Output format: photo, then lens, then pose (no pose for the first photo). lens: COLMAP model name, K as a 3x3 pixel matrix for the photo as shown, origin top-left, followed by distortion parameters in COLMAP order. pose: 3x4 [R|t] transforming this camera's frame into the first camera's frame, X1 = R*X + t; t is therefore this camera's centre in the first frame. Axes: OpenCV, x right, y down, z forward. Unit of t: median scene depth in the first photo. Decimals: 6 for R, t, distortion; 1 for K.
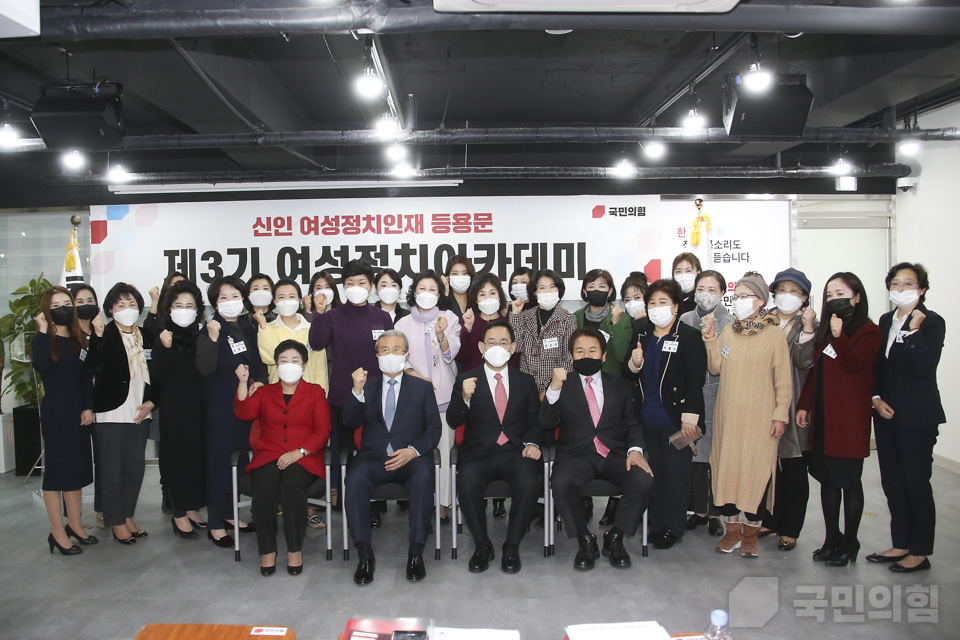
lens RADIAL K [[829.1, 0, 455.1], [0, 829.1, 312.7], [0, 0, 1]] dist [-0.136104, 0.017062]
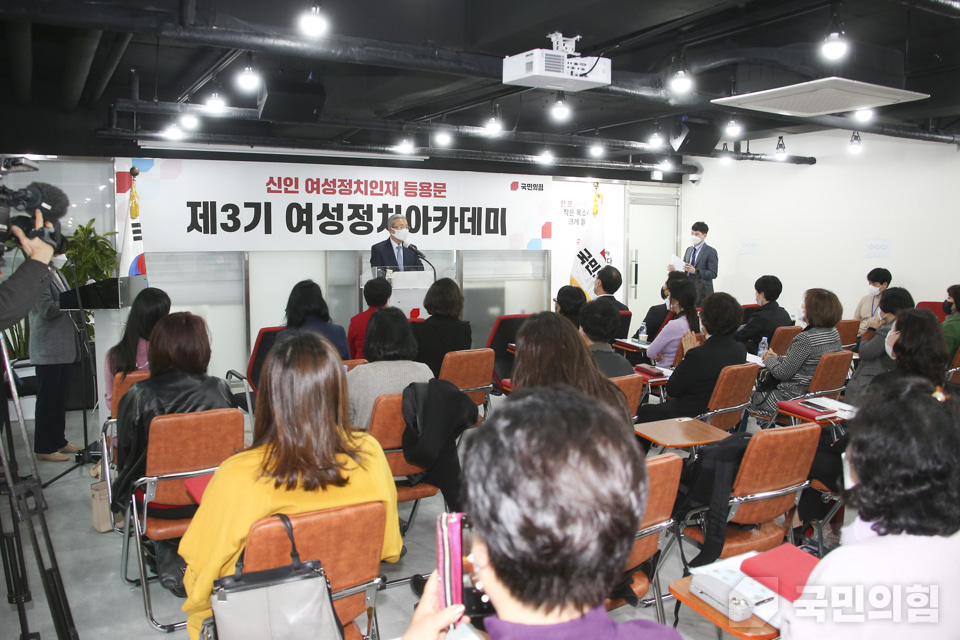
lens RADIAL K [[829.1, 0, 455.1], [0, 829.1, 312.7], [0, 0, 1]] dist [-0.136104, 0.017062]
pose [[0.875005, -0.023747, 0.483532, -0.584302], [-0.000590, 0.998743, 0.050117, 0.019884], [-0.484114, -0.044138, 0.873891, -0.168174]]
